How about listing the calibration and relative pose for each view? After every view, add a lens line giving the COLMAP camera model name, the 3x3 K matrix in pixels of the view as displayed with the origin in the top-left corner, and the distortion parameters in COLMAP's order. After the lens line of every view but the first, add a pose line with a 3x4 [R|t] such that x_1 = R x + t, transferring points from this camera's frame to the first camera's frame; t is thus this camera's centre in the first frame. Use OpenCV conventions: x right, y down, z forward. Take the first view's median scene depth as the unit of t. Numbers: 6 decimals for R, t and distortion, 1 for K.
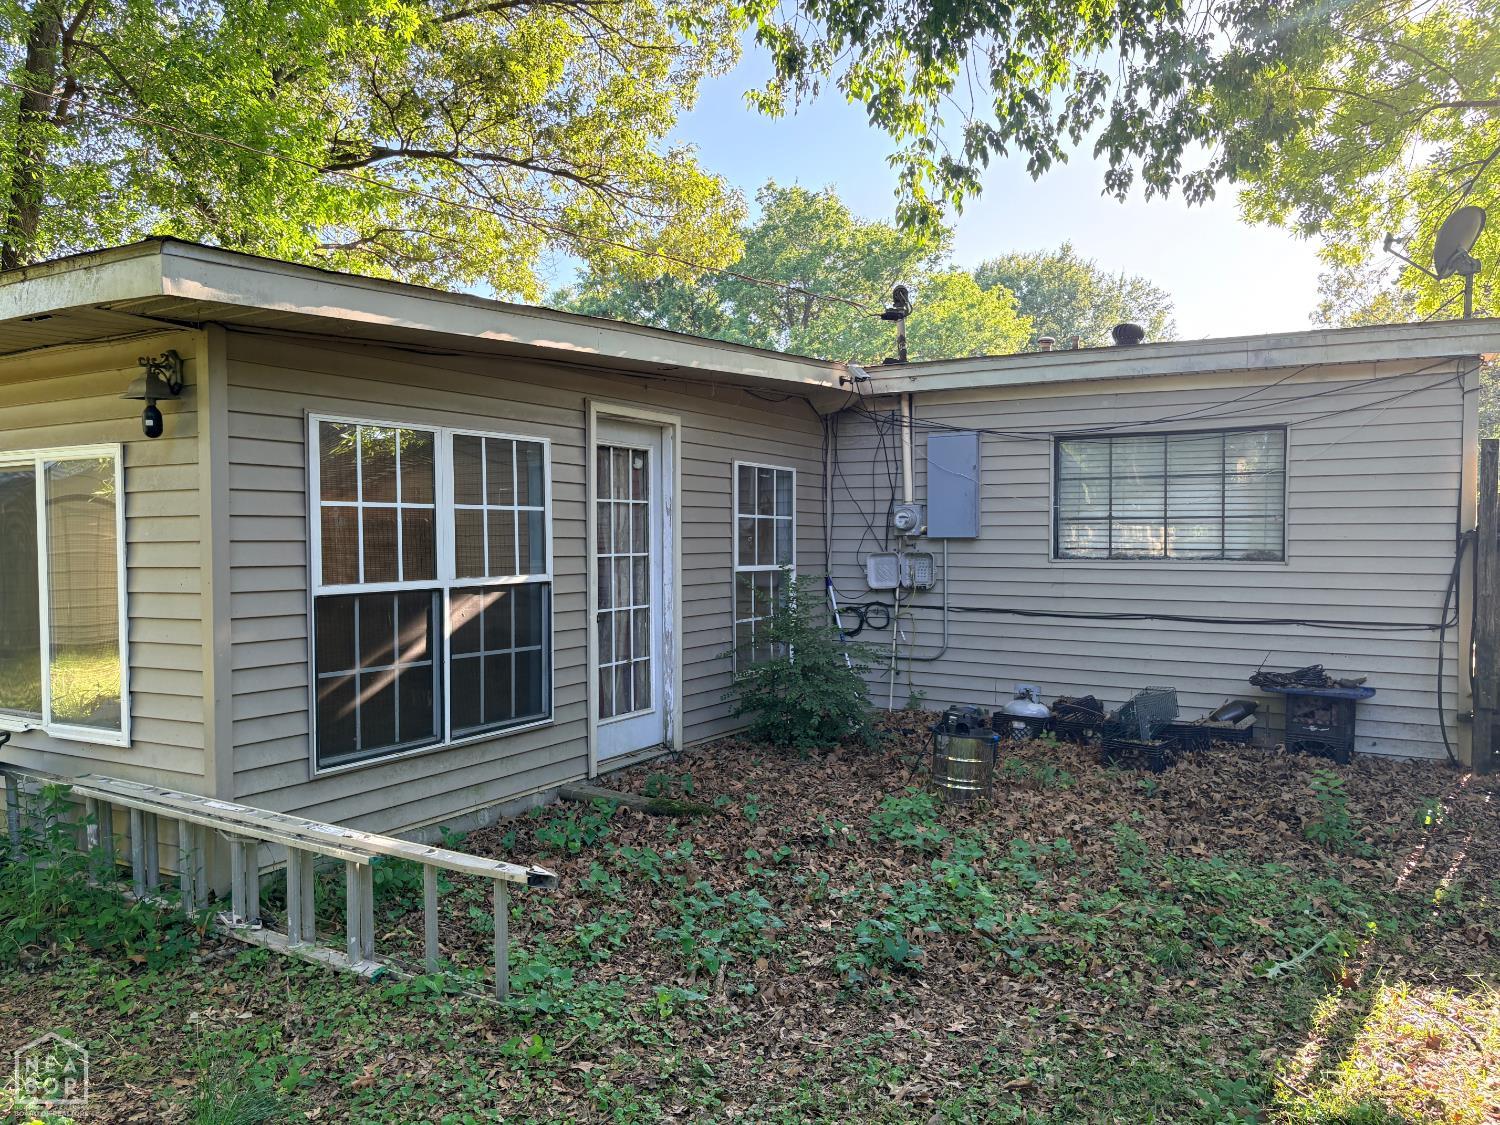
lens RADIAL K [[1159.9, 0, 748.9], [0, 1159.9, 572.5], [0, 0, 1]] dist [0.064278, -0.064378]
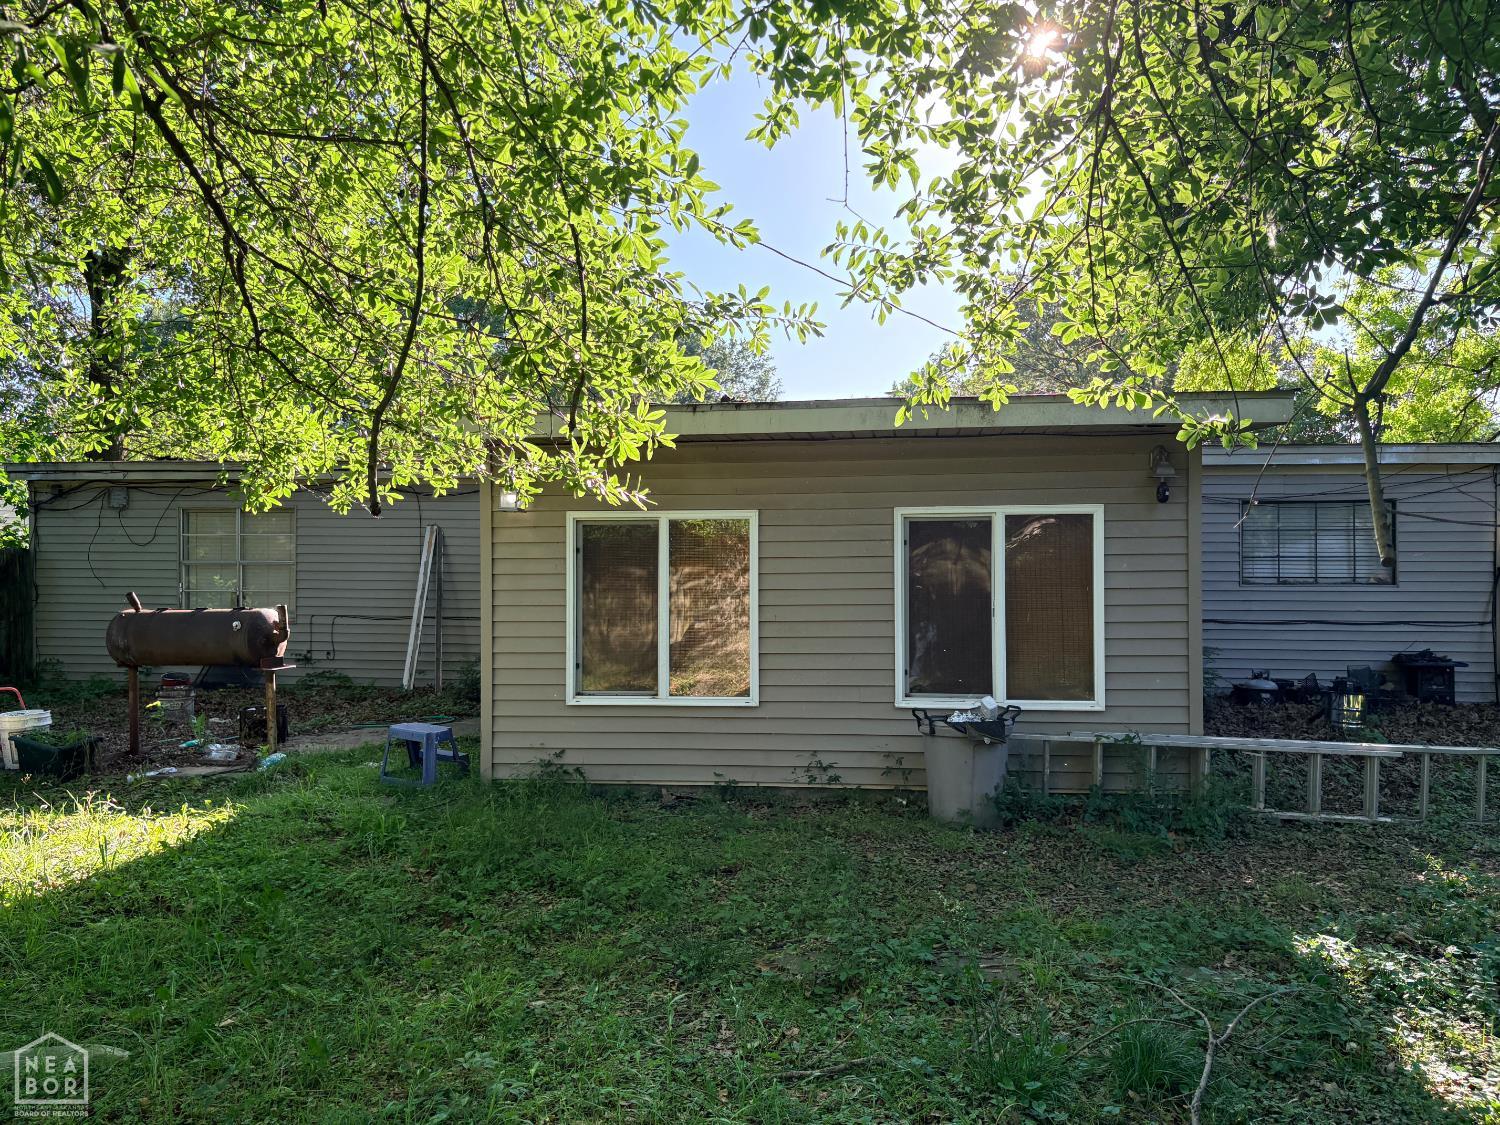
lens RADIAL K [[1159.9, 0, 748.2], [0, 1159.9, 563.0], [0, 0, 1]] dist [0.064278, -0.064378]
pose [[0.915620, 0.004137, 0.402024, -0.961835], [0.010499, 0.999360, -0.034196, 0.005738], [-0.401908, 0.035531, 0.914990, -0.106336]]
